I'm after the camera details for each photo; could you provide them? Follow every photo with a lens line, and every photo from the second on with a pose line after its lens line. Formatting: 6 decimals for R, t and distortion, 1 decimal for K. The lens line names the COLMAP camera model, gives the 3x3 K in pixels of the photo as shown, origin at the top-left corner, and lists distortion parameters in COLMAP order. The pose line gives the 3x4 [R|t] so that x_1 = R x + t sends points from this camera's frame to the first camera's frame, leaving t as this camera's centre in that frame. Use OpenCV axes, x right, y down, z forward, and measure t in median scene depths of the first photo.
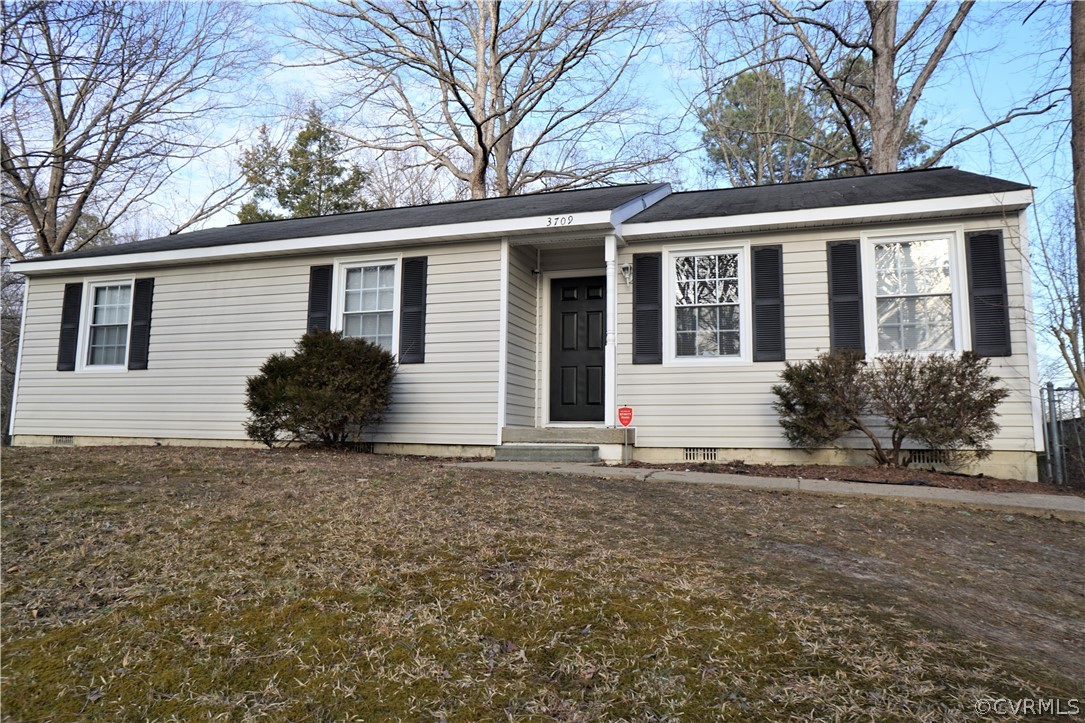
lens RADIAL K [[764.4, 0, 534.1], [0, 764.4, 353.5], [0, 0, 1]] dist [-0.050931, 0.085555]
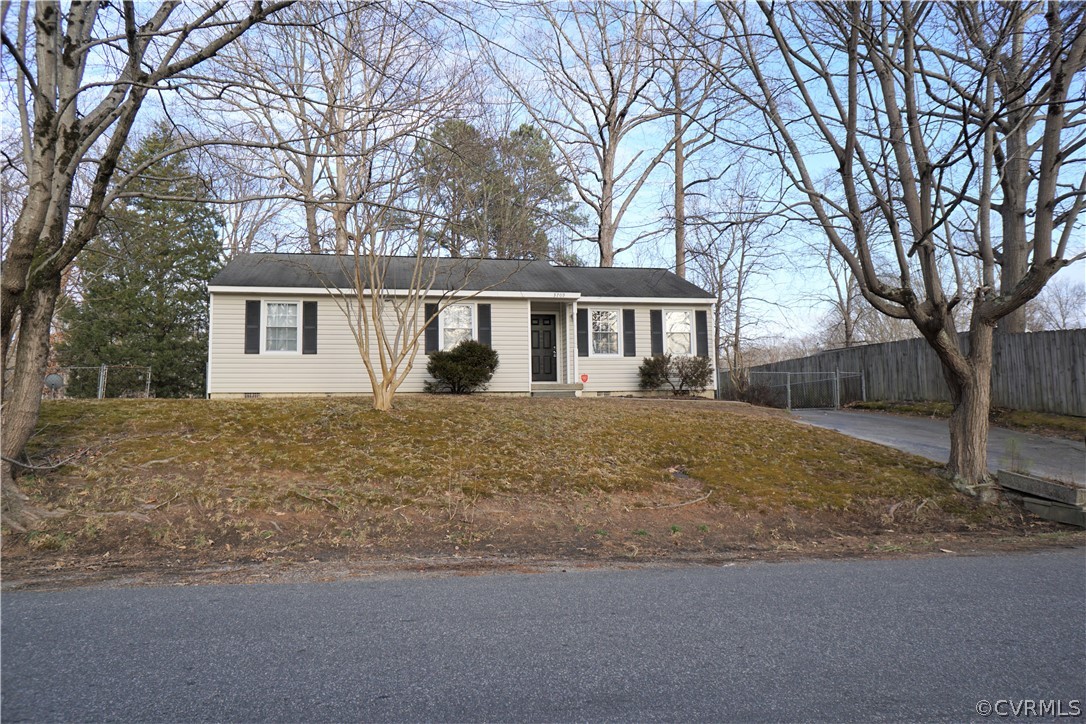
lens RADIAL K [[779.0, 0, 543.0], [0, 779.0, 362.0], [0, 0, 1]] dist [-0.065275, 0.087351]
pose [[0.848042, 0.008921, 0.529854, -1.220488], [-0.032968, 0.998810, 0.035950, -0.051228], [-0.528903, -0.047955, 0.847326, -0.960882]]
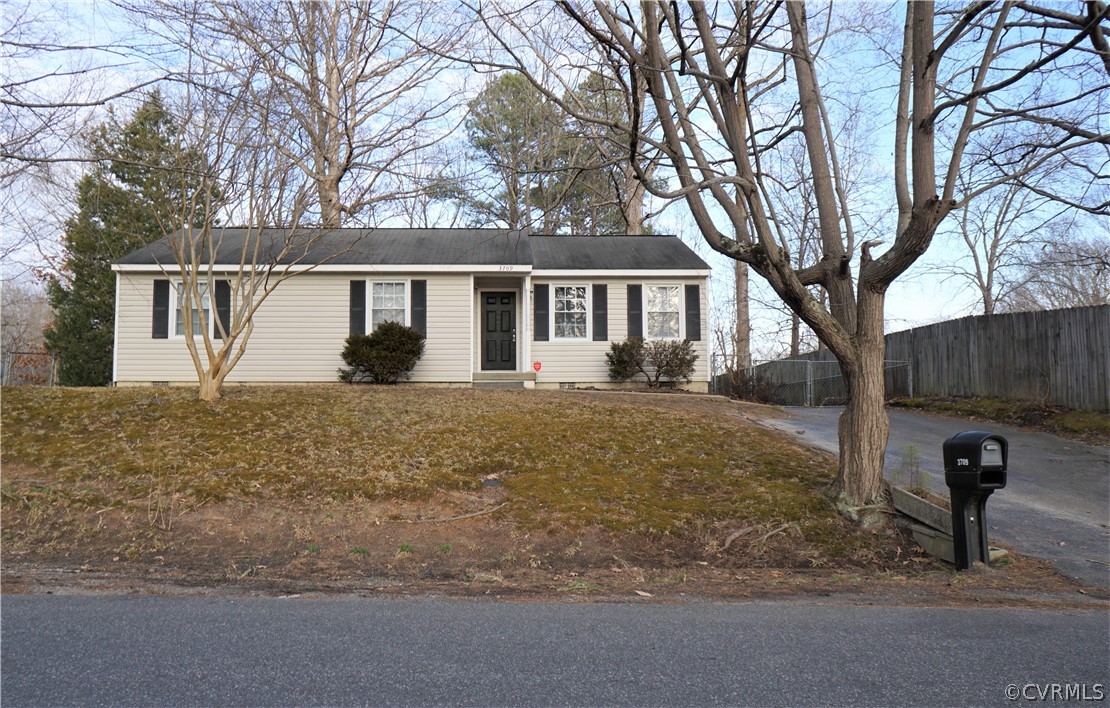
lens RADIAL K [[899.9, 0, 538.1], [0, 899.9, 352.2], [0, 0, 1]] dist [-0.046238, 0.002101]
pose [[0.927771, 0.007239, 0.373080, -0.730052], [-0.025907, 0.998649, 0.045047, -0.061540], [-0.372250, -0.051458, 0.926705, -1.159820]]
